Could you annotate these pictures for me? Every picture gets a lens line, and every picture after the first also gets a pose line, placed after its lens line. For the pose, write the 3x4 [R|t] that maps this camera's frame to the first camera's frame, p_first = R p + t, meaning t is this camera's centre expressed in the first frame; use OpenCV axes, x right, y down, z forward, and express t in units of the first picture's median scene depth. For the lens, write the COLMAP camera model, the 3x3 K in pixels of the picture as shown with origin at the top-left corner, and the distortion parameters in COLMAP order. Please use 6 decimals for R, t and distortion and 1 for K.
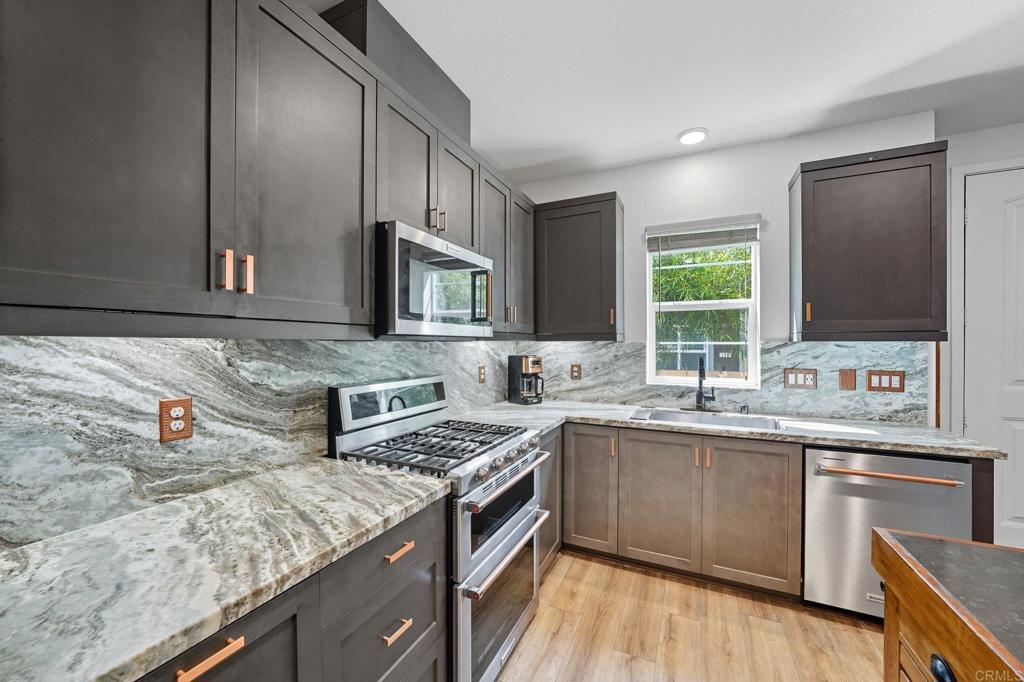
lens RADIAL K [[386.9, 0, 510.3], [0, 386.9, 344.8], [0, 0, 1]] dist [-0.014551, 0.000100]
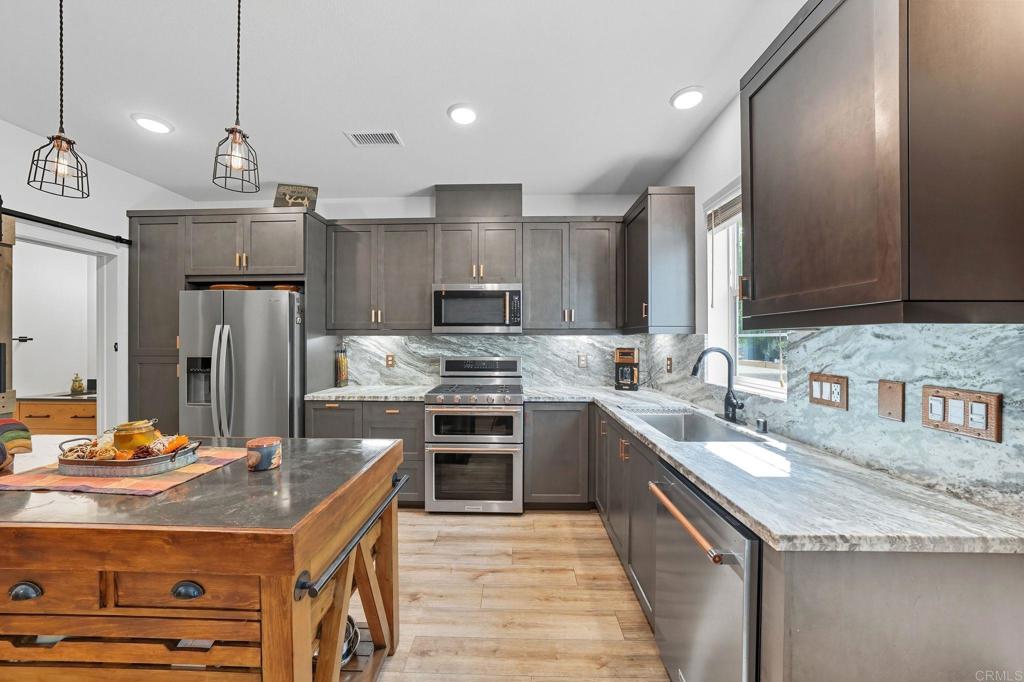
lens RADIAL K [[358.6, 0, 509.3], [0, 358.6, 341.4], [0, 0, 1]] dist [-0.021986, 0.005166]
pose [[0.411688, 0.002311, -0.911322, 1.339787], [-0.003176, 0.999994, 0.001101, 0.013889], [0.911319, 0.002441, 0.411693, 0.388154]]
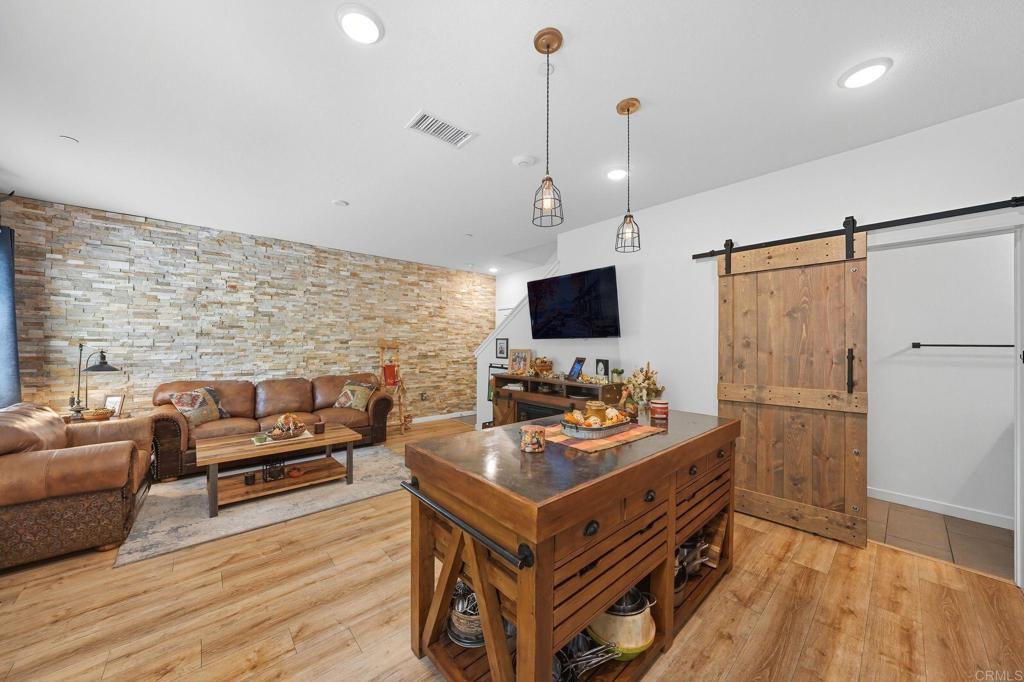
lens RADIAL K [[358.6, 0, 509.3], [0, 358.6, 341.4], [0, 0, 1]] dist [-0.021986, 0.005166]
pose [[-0.920244, -0.001093, 0.391345, 0.317903], [-0.003094, 0.999985, -0.004481, 0.009376], [-0.391334, -0.005335, -0.920233, 0.983952]]
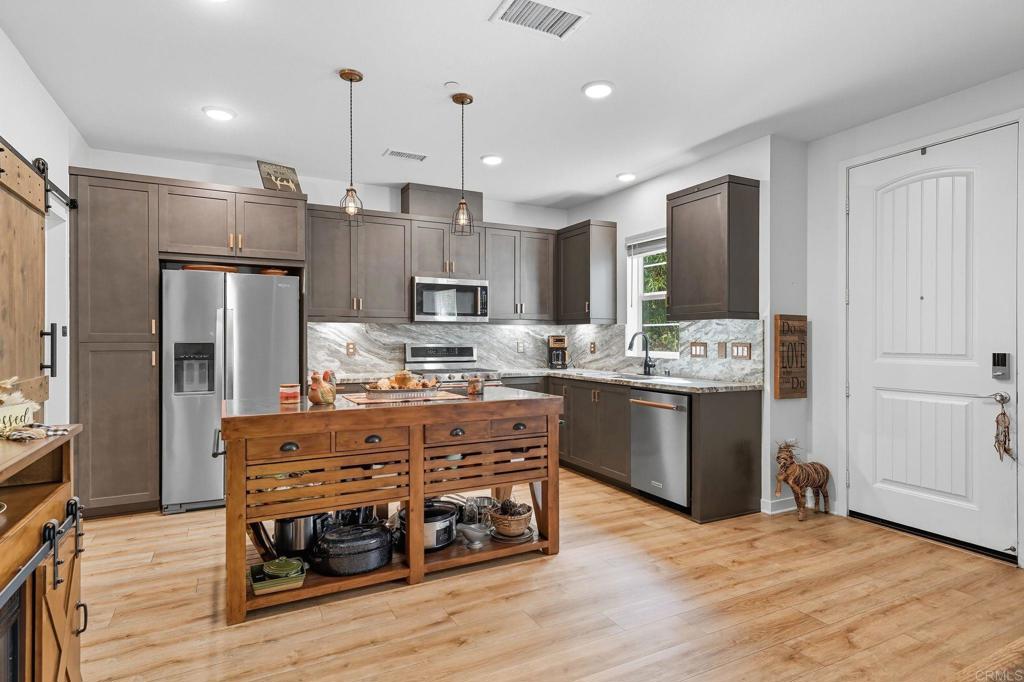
lens RADIAL K [[545.2, 0, 512.0], [0, 545.2, 341.0], [0, 0, 1]] dist [0.028227, 0.000129]
pose [[0.801017, 0.002230, -0.598637, 1.716238], [-0.001657, 0.999997, 0.001509, 0.070374], [0.598639, -0.000217, 0.801019, -1.084231]]
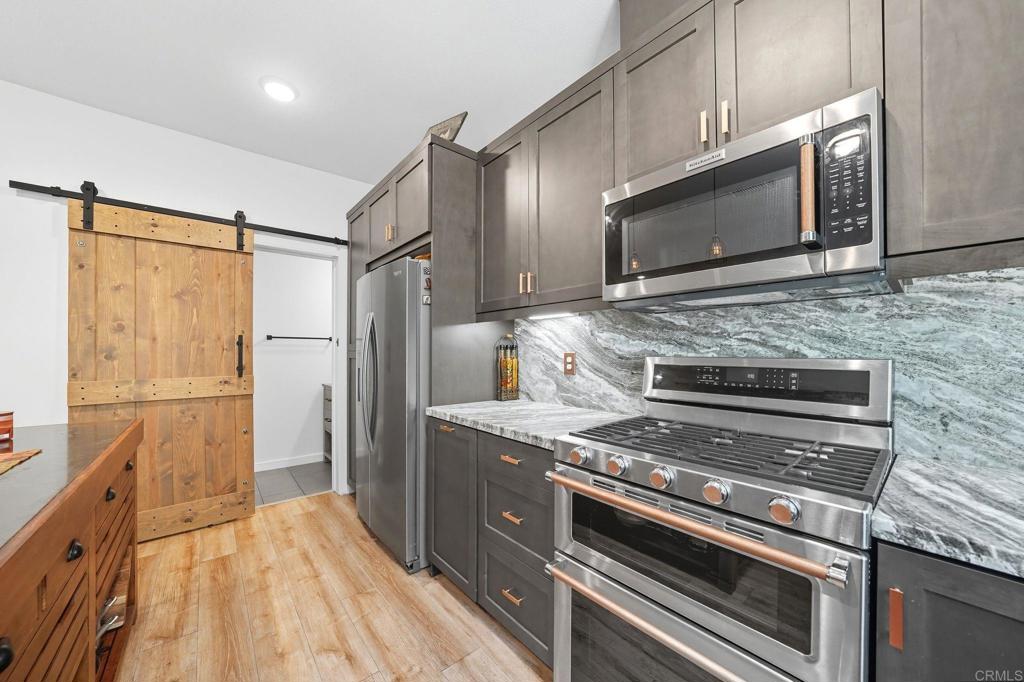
lens RADIAL K [[366.8, 0, 509.5], [0, 366.8, 351.4], [0, 0, 1]] dist [-0.017069, 0.000070]
pose [[-0.411897, -0.002436, -0.911227, 0.514276], [-0.003894, 0.999992, -0.000913, 0.080245], [0.911222, 0.003172, -0.411903, 0.853694]]
